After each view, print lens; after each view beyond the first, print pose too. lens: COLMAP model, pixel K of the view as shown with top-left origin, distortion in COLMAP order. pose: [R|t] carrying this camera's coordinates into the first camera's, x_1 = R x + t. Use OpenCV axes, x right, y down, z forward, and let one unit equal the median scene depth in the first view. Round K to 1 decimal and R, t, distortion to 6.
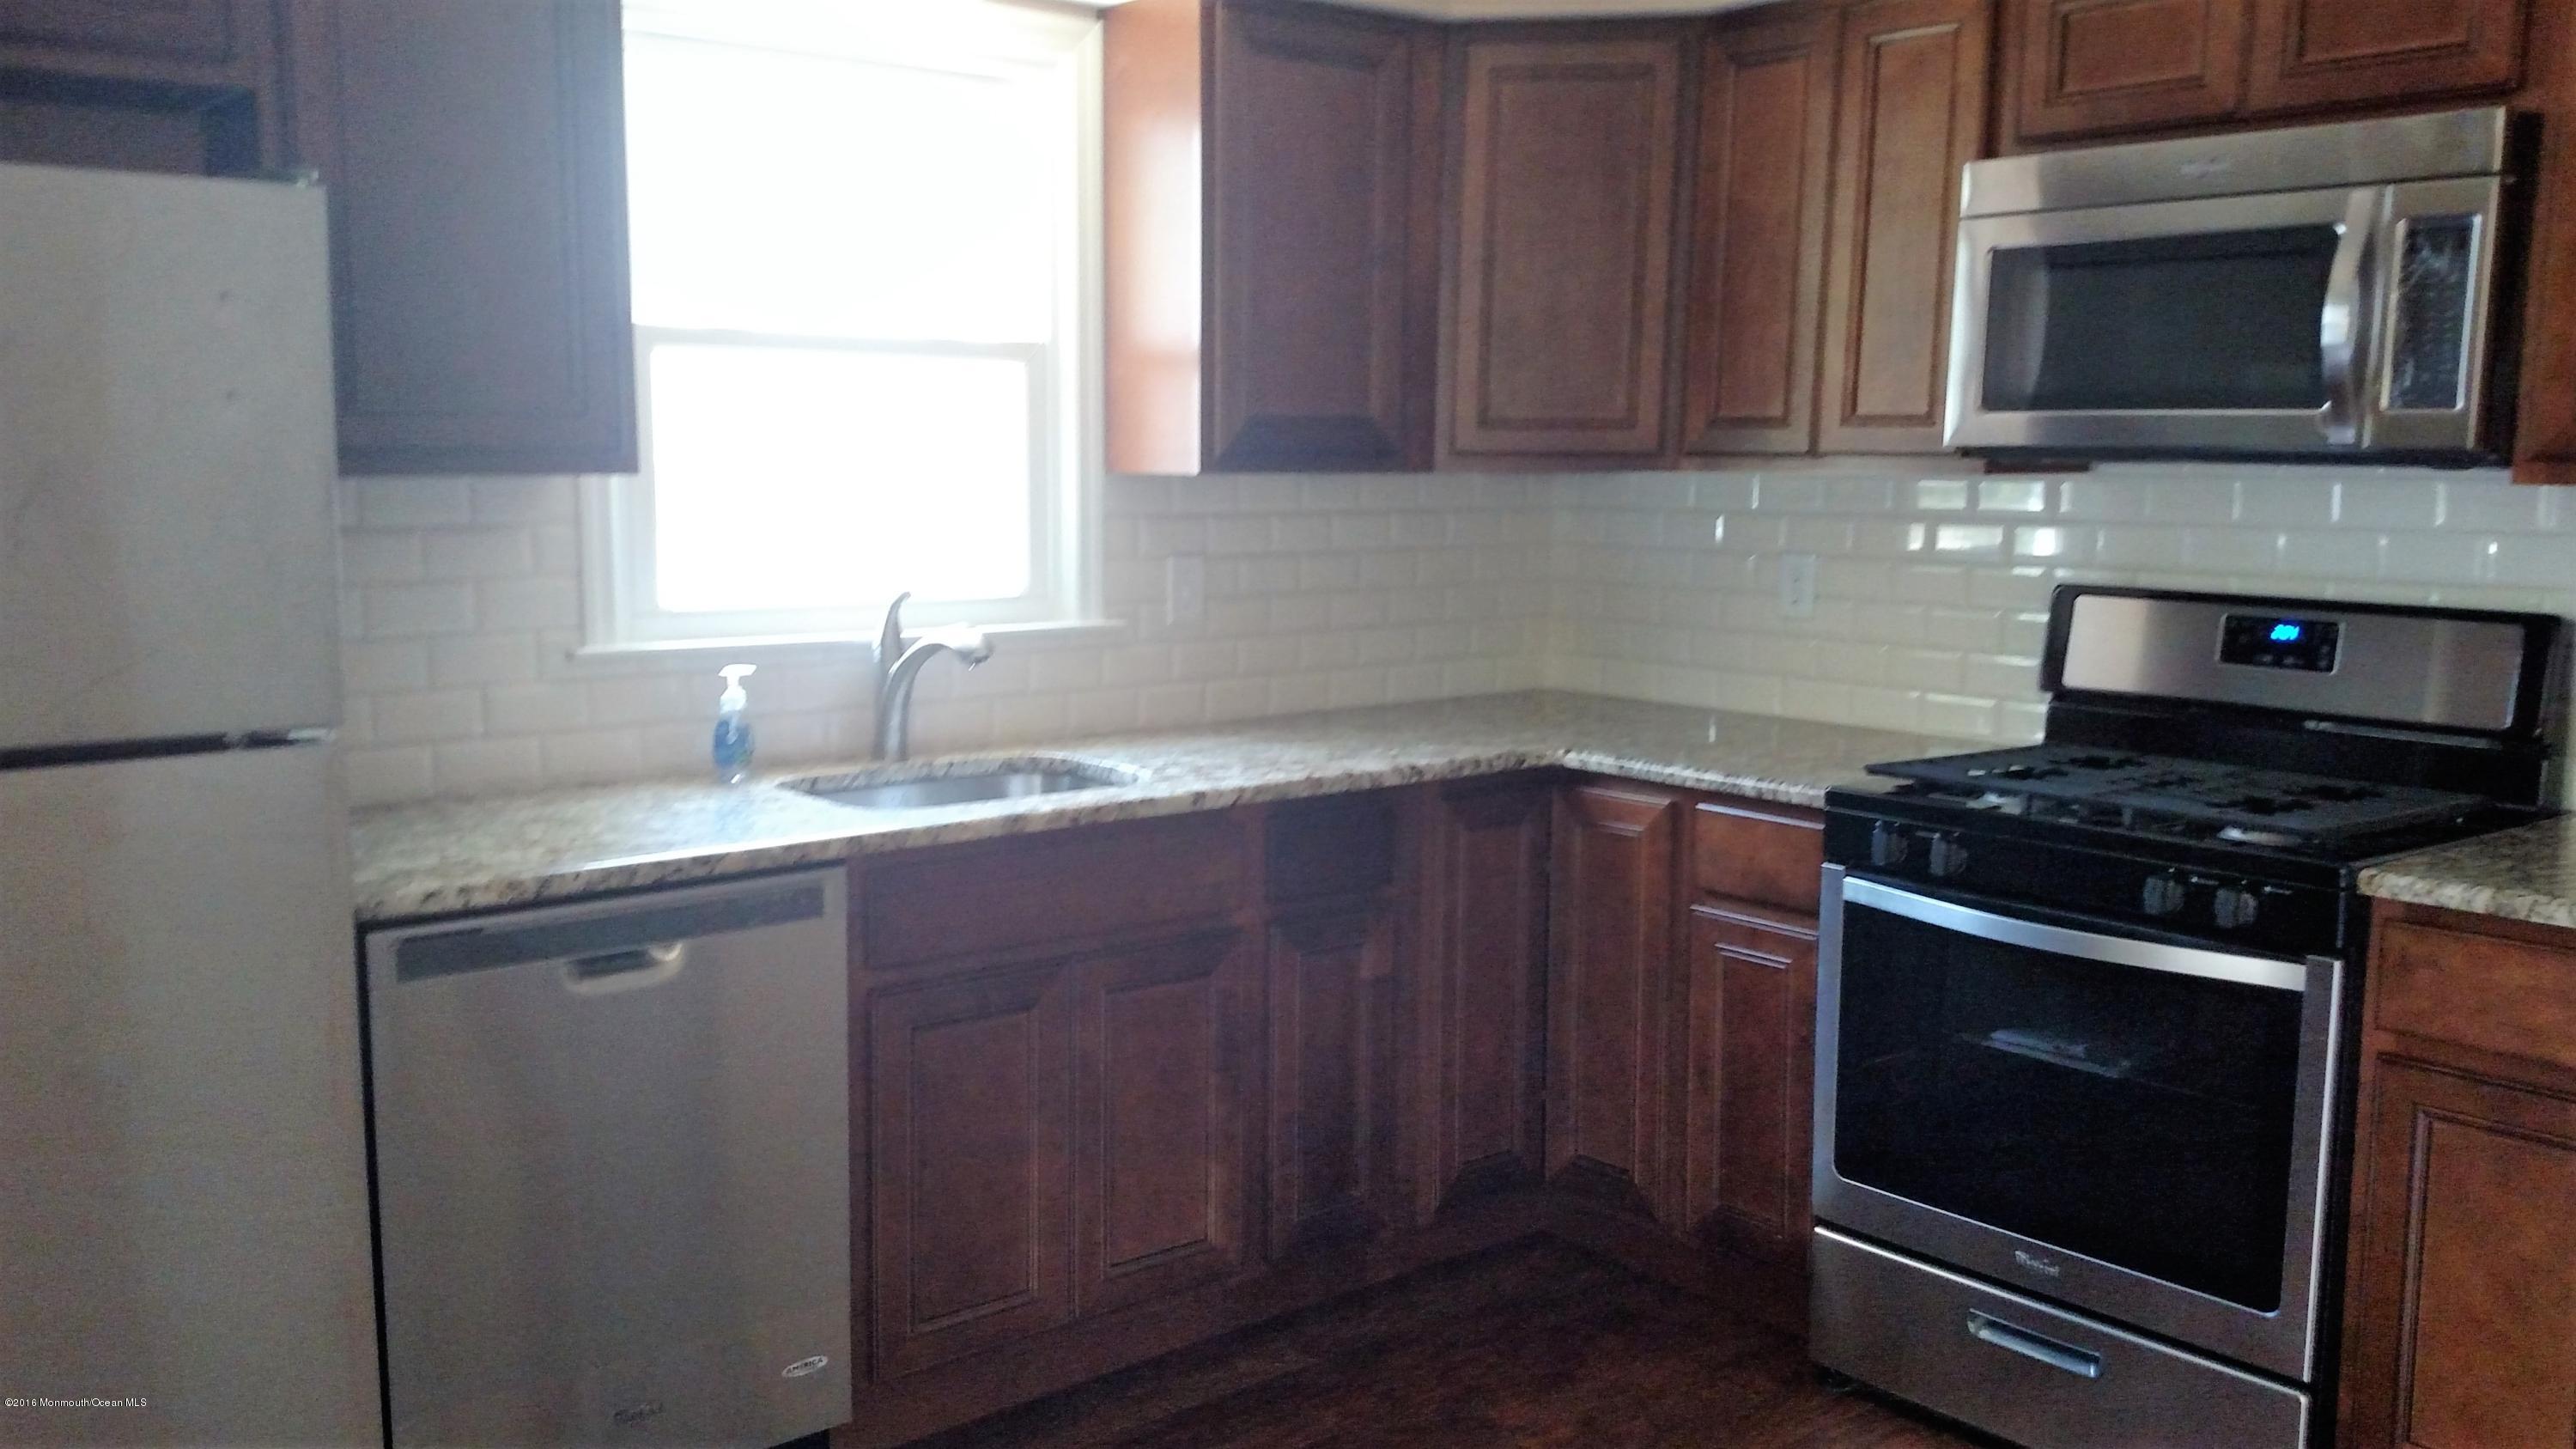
lens RADIAL K [[1984.8, 0, 1284.1], [0, 1984.8, 759.7], [0, 0, 1]] dist [0.002422, -0.002820]
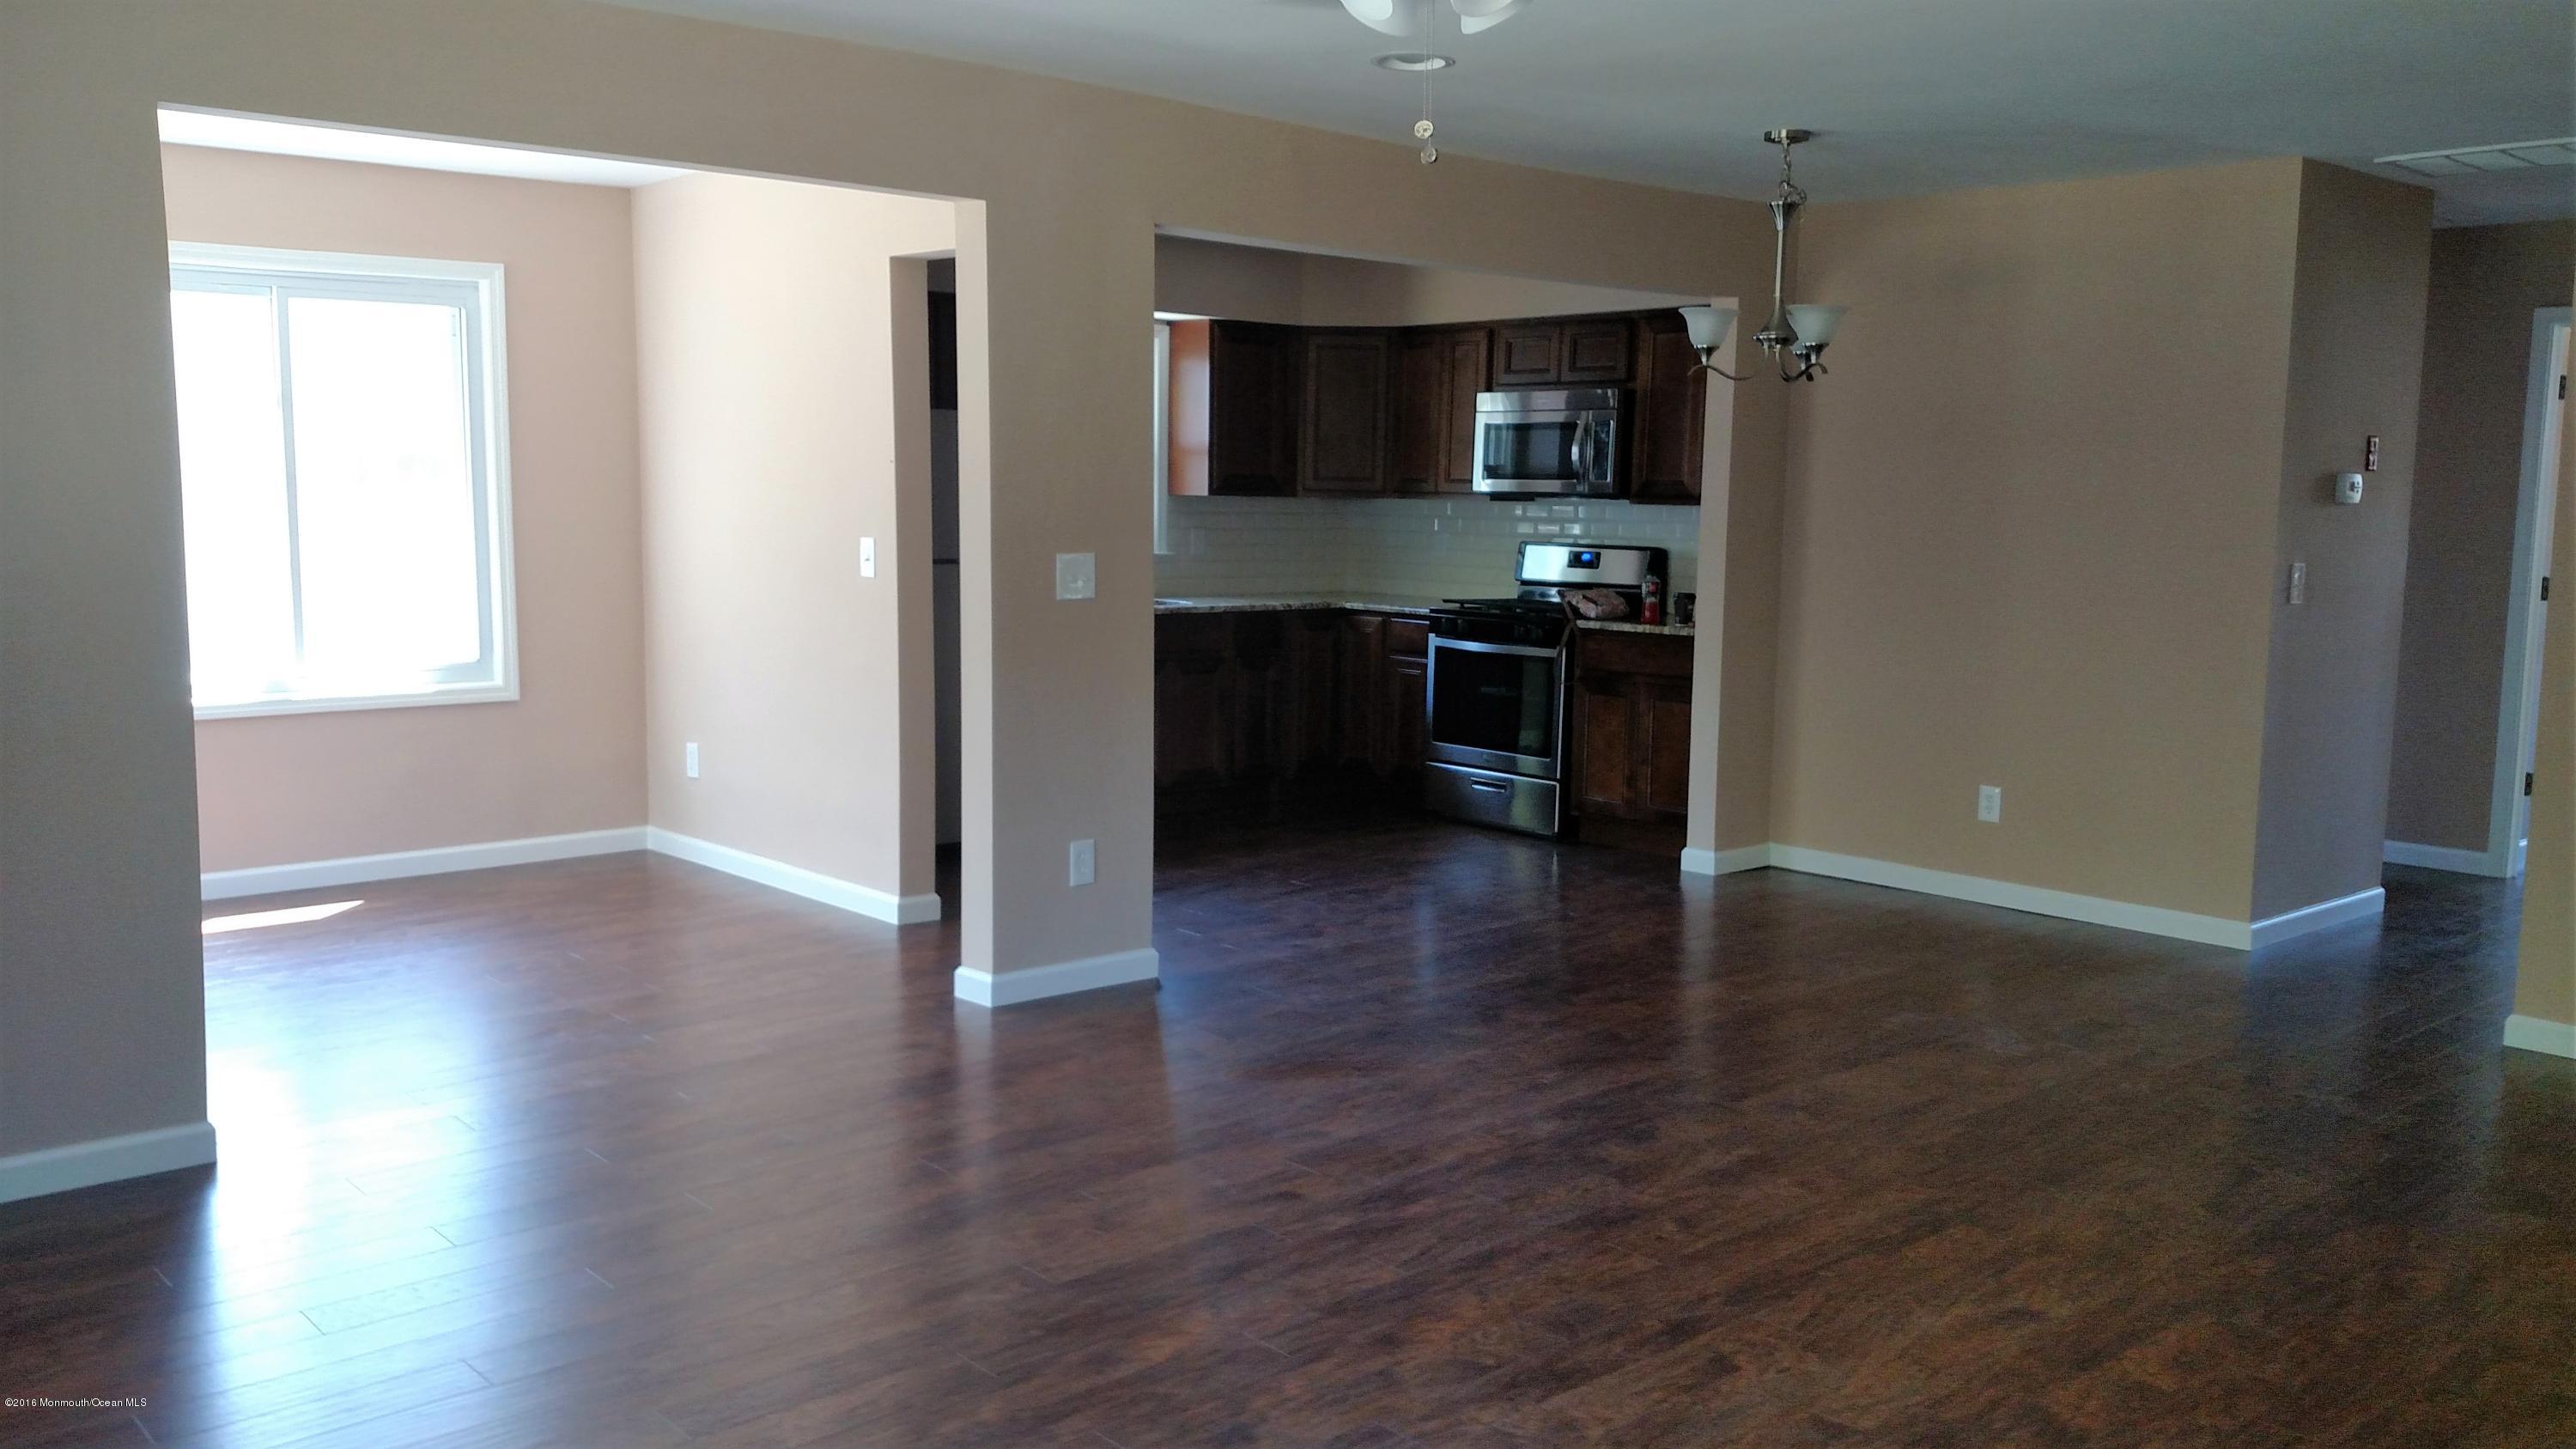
lens RADIAL K [[2003.7, 0, 1410.2], [0, 2003.7, 718.4], [0, 0, 1]] dist [0.229724, -0.366424]
pose [[0.994840, 0.008354, 0.101116, -0.046829], [-0.003770, 0.998960, -0.045440, 0.292149], [-0.101390, 0.044825, 0.993836, -1.792427]]
